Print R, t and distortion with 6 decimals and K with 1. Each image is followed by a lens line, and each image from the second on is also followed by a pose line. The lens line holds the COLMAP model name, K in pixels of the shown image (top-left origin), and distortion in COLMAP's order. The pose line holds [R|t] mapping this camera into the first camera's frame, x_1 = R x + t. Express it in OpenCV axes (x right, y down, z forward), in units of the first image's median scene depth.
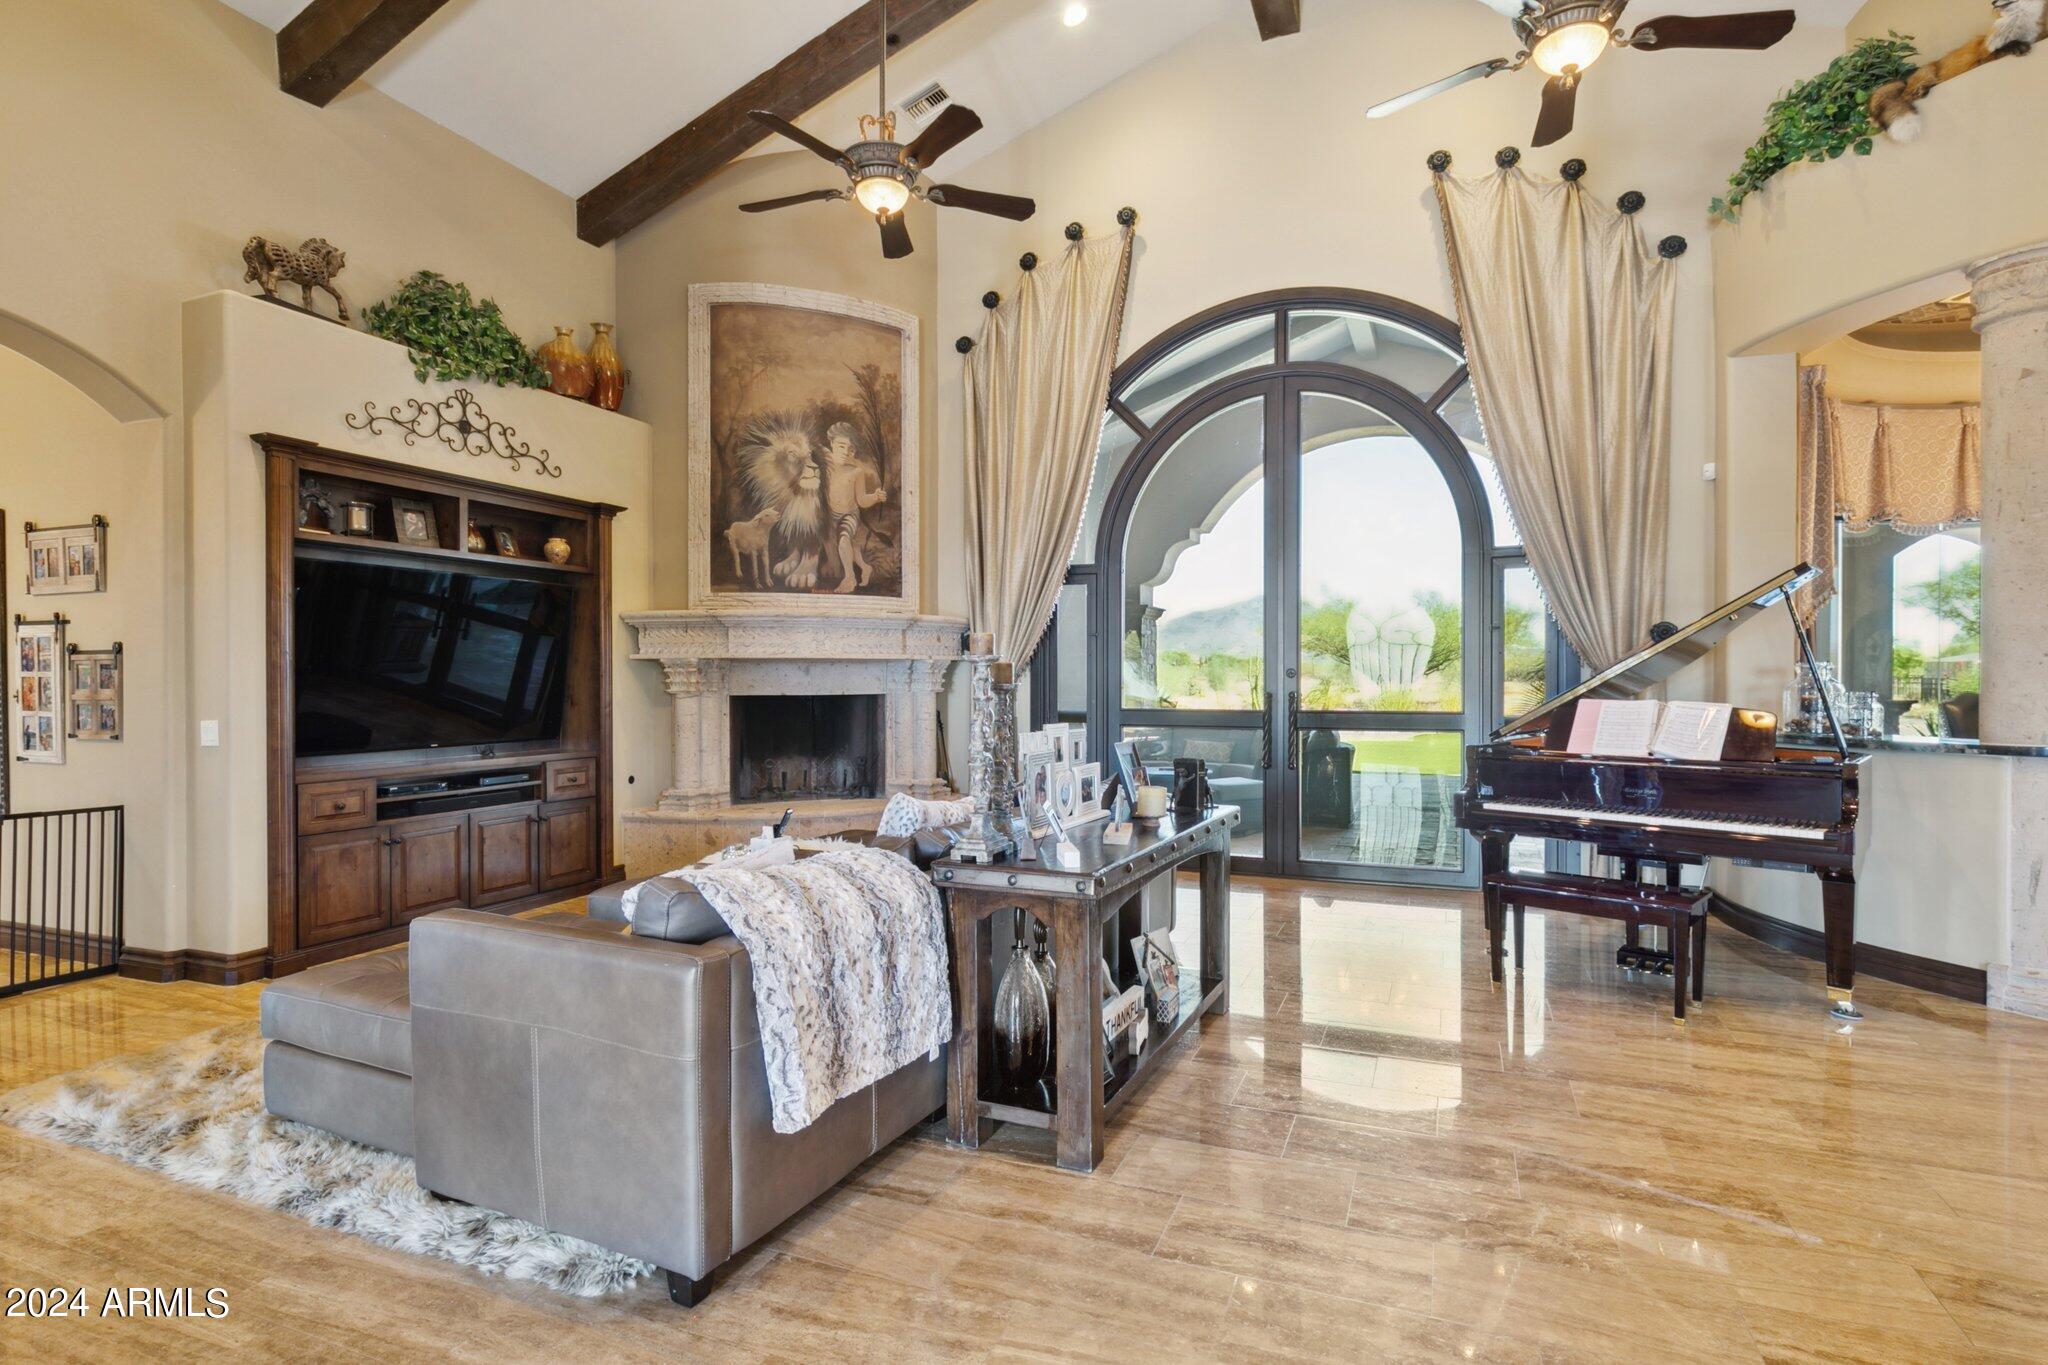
lens RADIAL K [[1018.1, 0, 1038.2], [0, 1018.1, 685.9], [0, 0, 1]] dist [-0.000870, -0.000020]
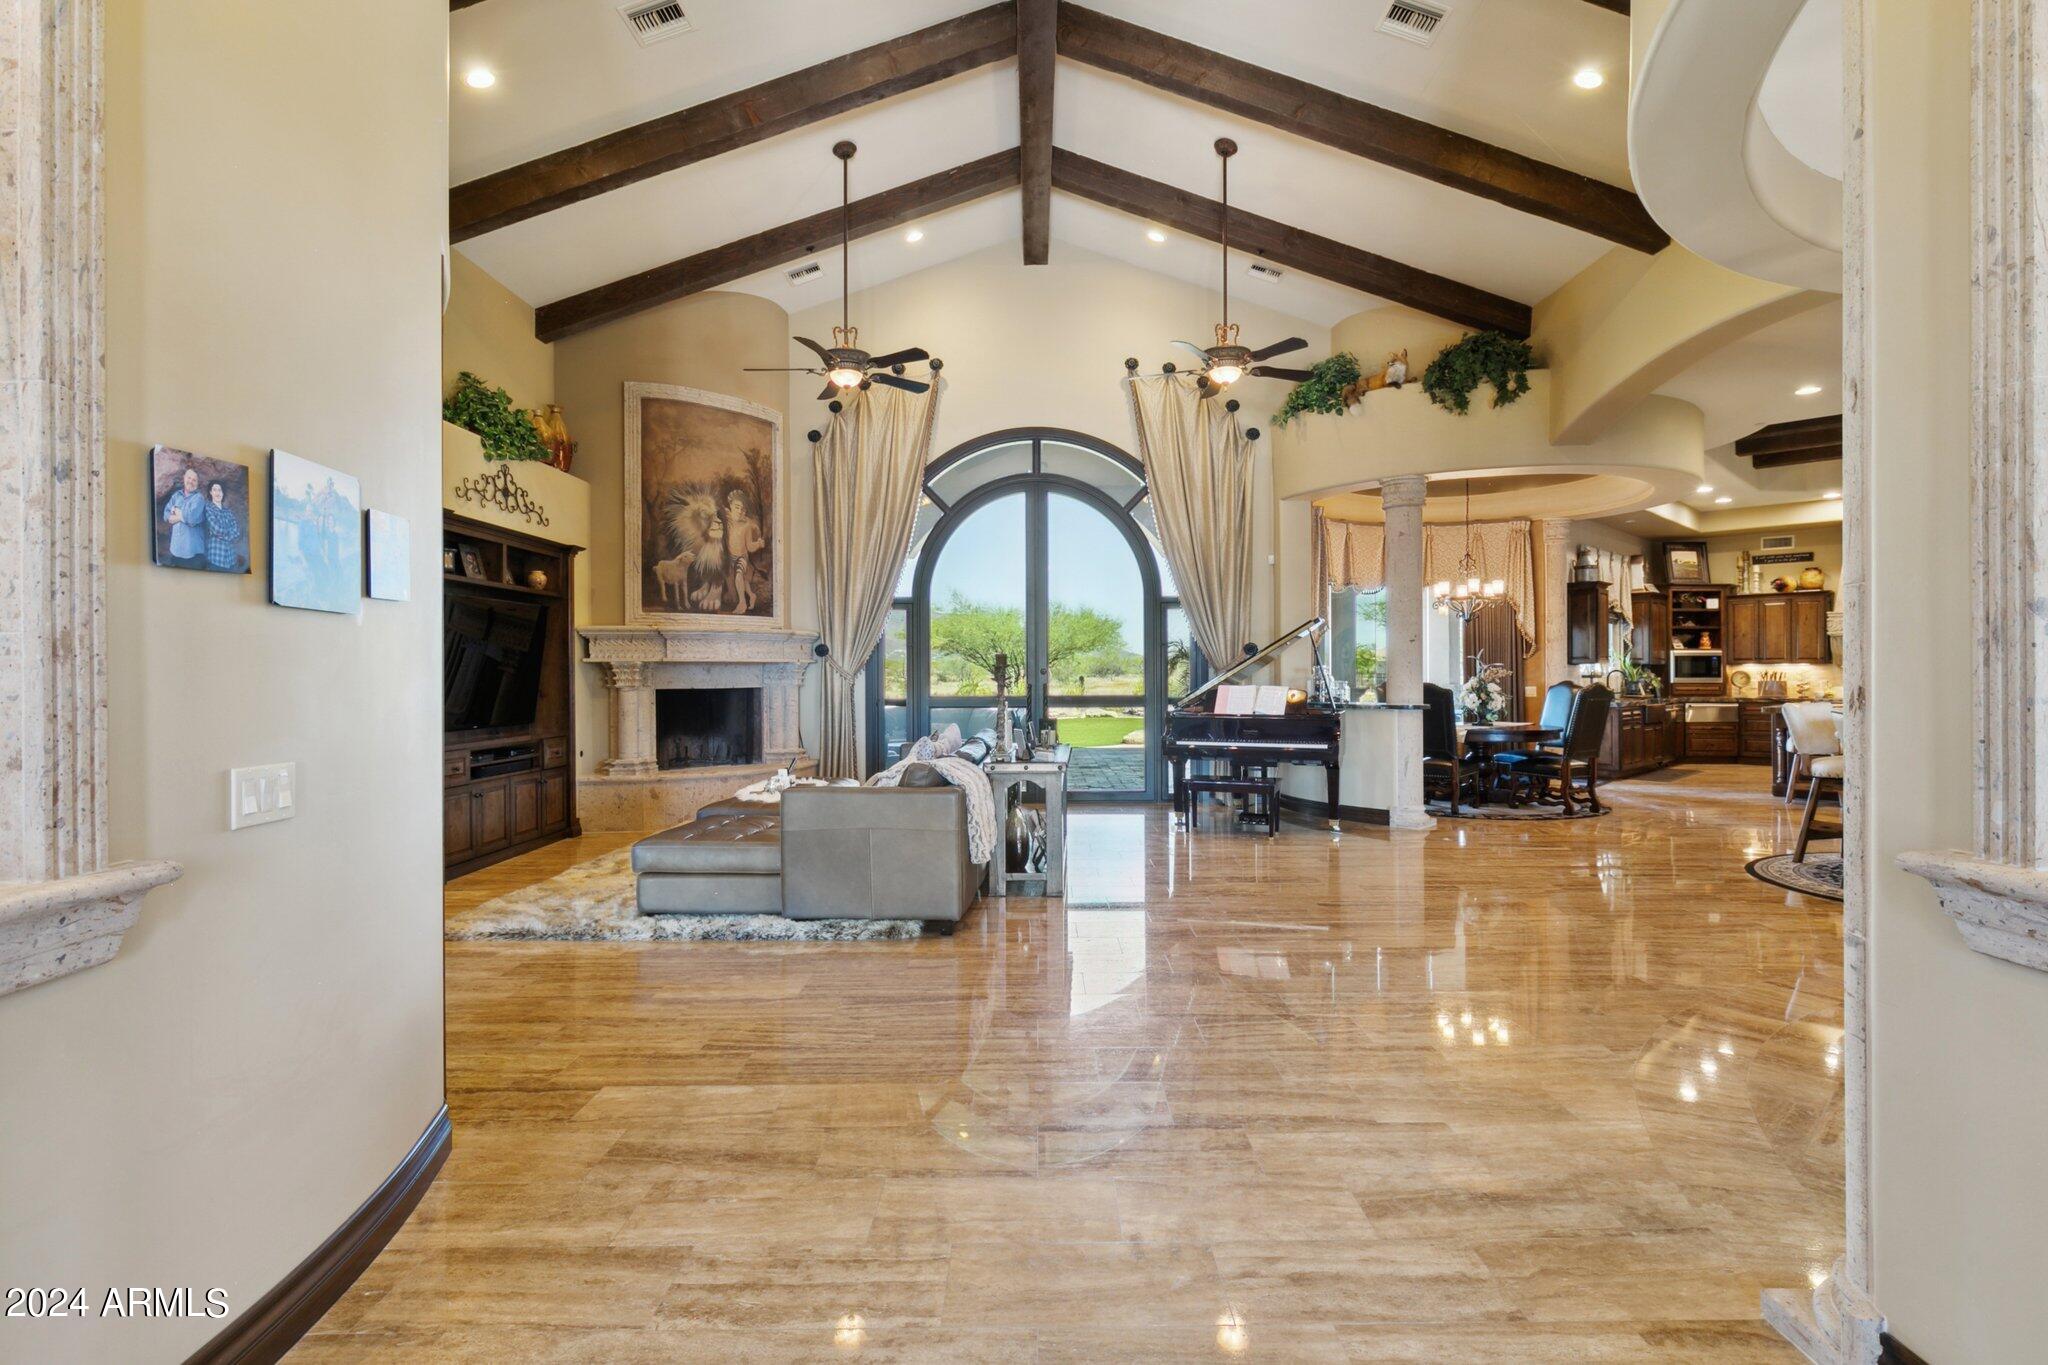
lens RADIAL K [[995.1, 0, 1039.2], [0, 995.1, 676.8], [0, 0, 1]] dist [0.001811, -0.000296]
pose [[0.925849, -0.004061, 0.377873, -0.342483], [0.006359, 0.999968, -0.004832, 0.002764], [-0.377841, 0.006877, 0.925845, -0.420509]]
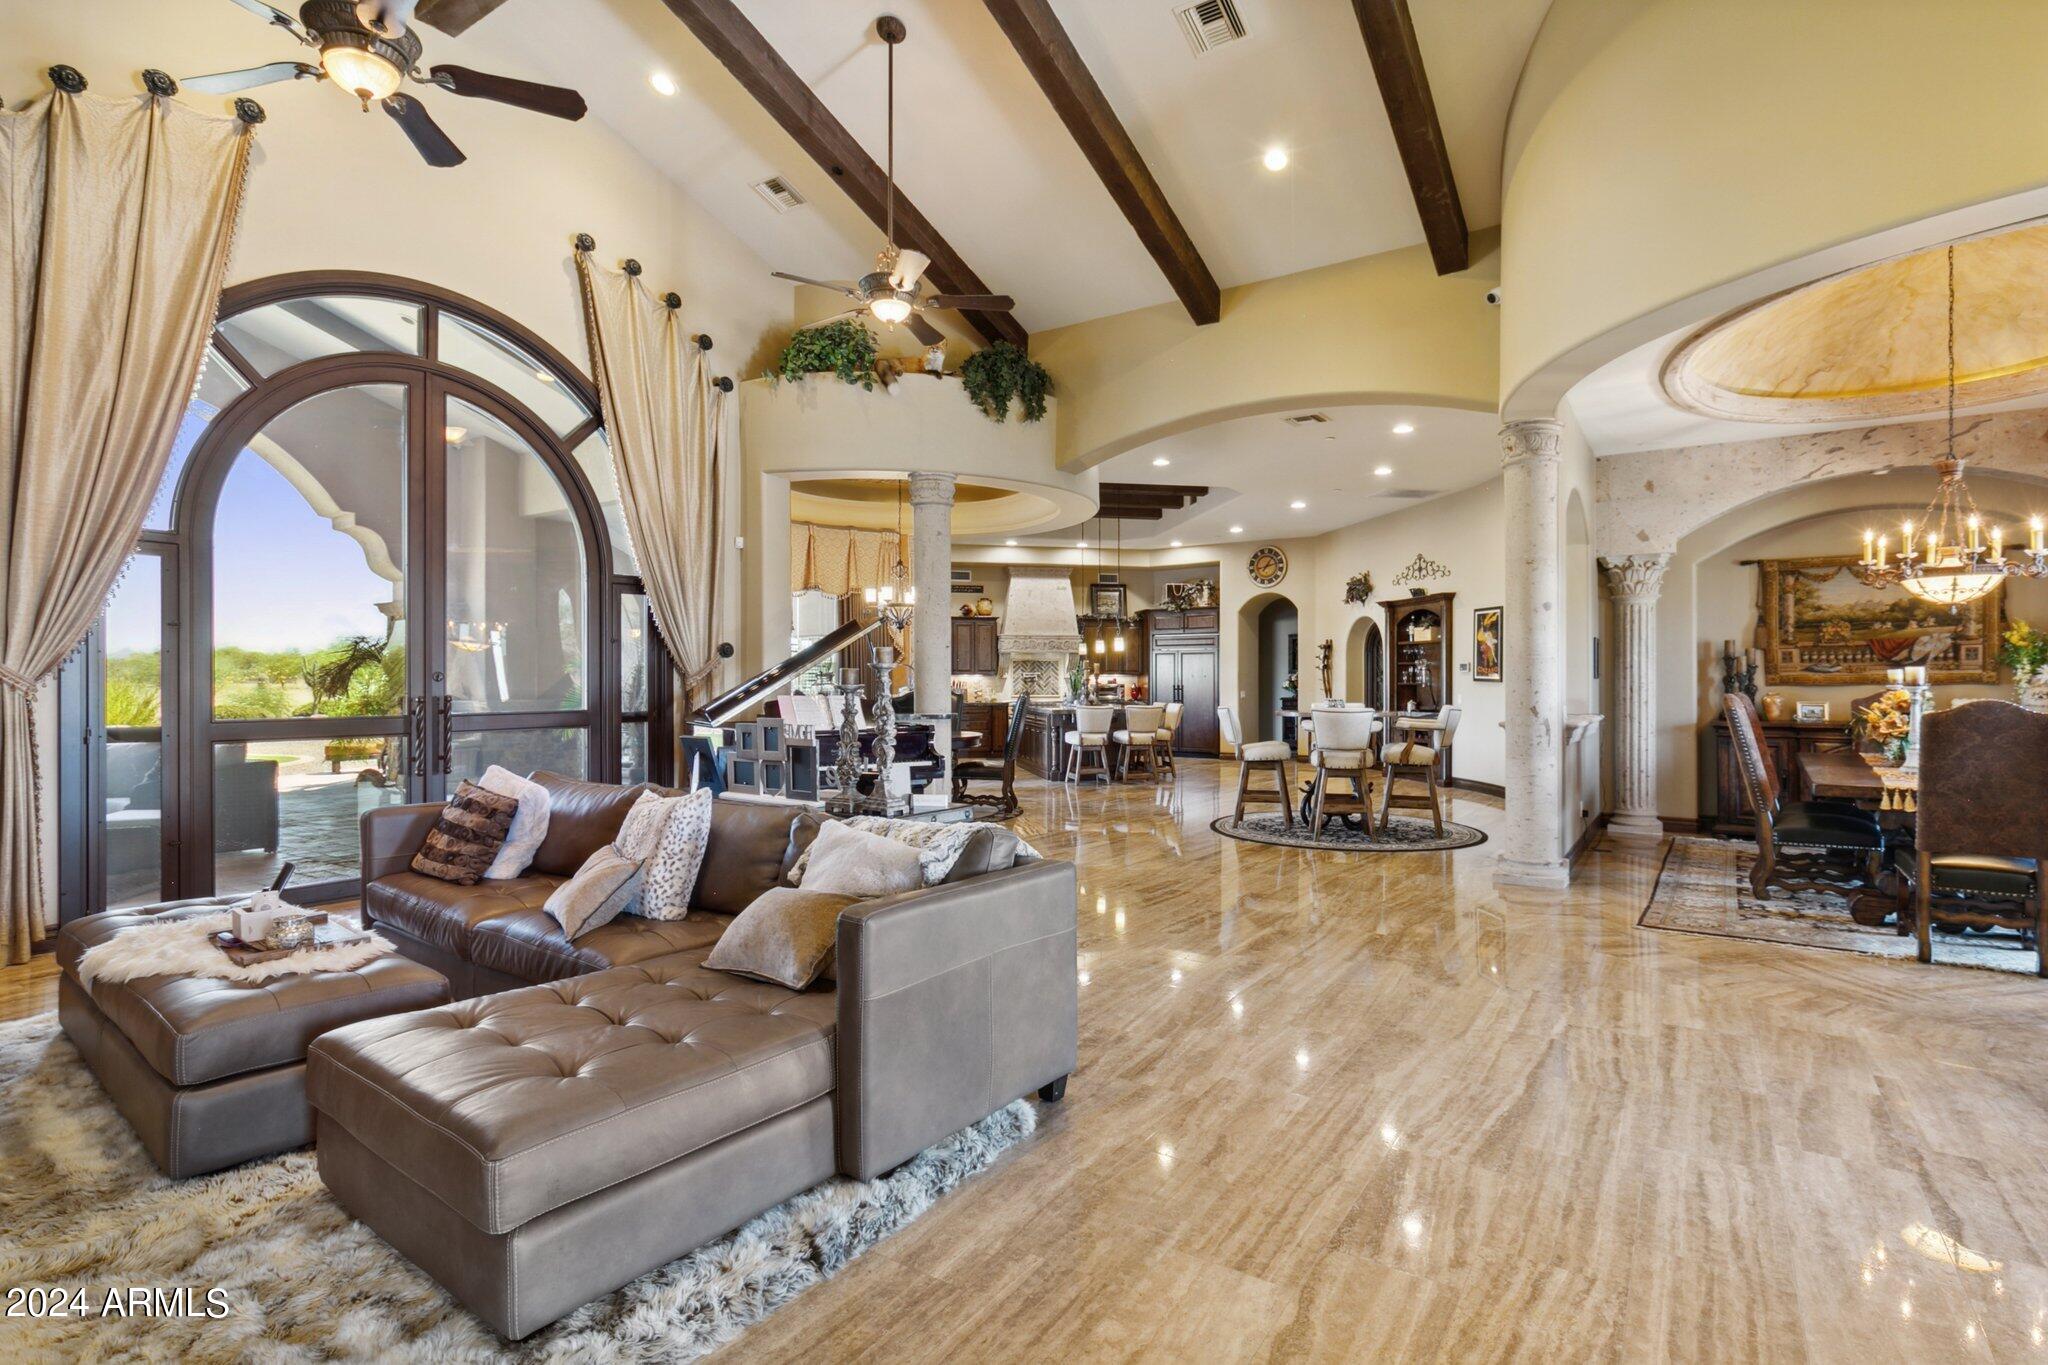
lens RADIAL K [[995.1, 0, 1039.2], [0, 995.1, 676.8], [0, 0, 1]] dist [0.001811, -0.000296]
pose [[0.205787, 0.005034, 0.978584, -0.589664], [0.008373, 0.999941, -0.006905, -0.000182], [-0.978561, 0.009615, 0.205733, 0.238890]]
